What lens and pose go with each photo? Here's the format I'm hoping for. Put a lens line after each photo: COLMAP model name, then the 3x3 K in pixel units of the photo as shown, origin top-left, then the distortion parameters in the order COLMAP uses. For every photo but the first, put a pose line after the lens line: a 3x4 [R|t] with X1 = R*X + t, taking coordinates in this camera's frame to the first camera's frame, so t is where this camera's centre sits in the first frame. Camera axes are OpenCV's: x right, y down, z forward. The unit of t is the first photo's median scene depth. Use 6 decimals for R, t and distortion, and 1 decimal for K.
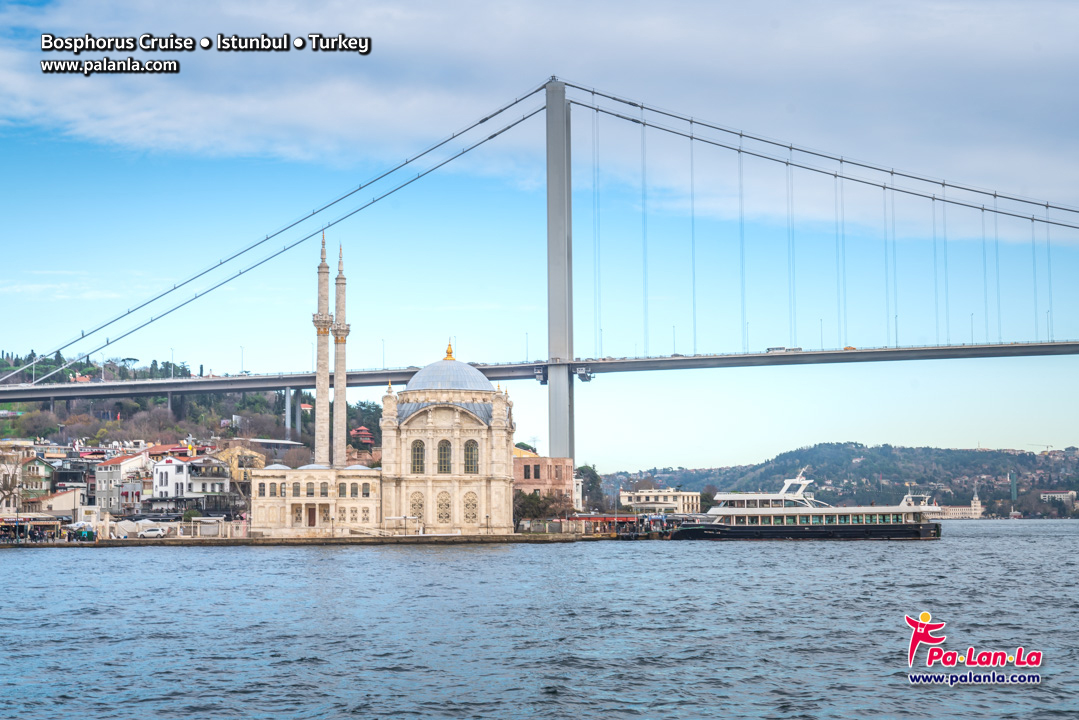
lens RADIAL K [[1838.8, 0, 538.6], [0, 1838.8, 360.5], [0, 0, 1]] dist [-0.050798, 0.000000]
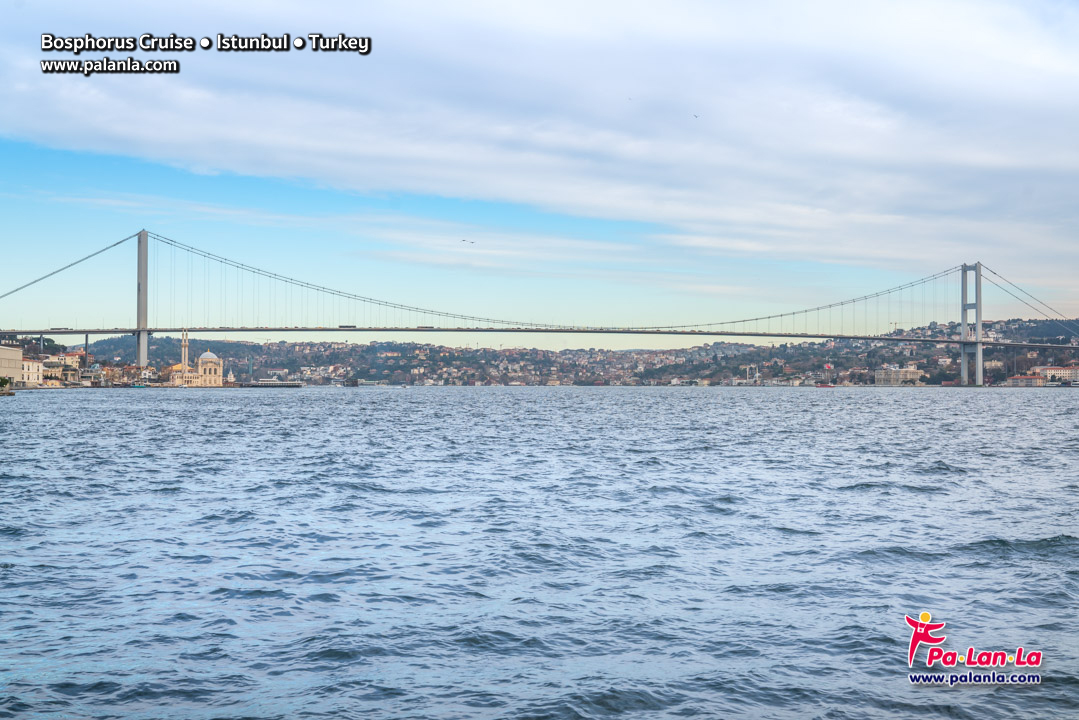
lens RADIAL K [[1429.5, 0, 539.4], [0, 1429.5, 359.9], [0, 0, 1]] dist [-0.005981, 0.000000]
pose [[0.892062, 0.019374, 0.451497, -1.007247], [-0.050195, 0.997146, 0.056387, -0.246673], [-0.449116, -0.072963, 0.890489, -2.931307]]
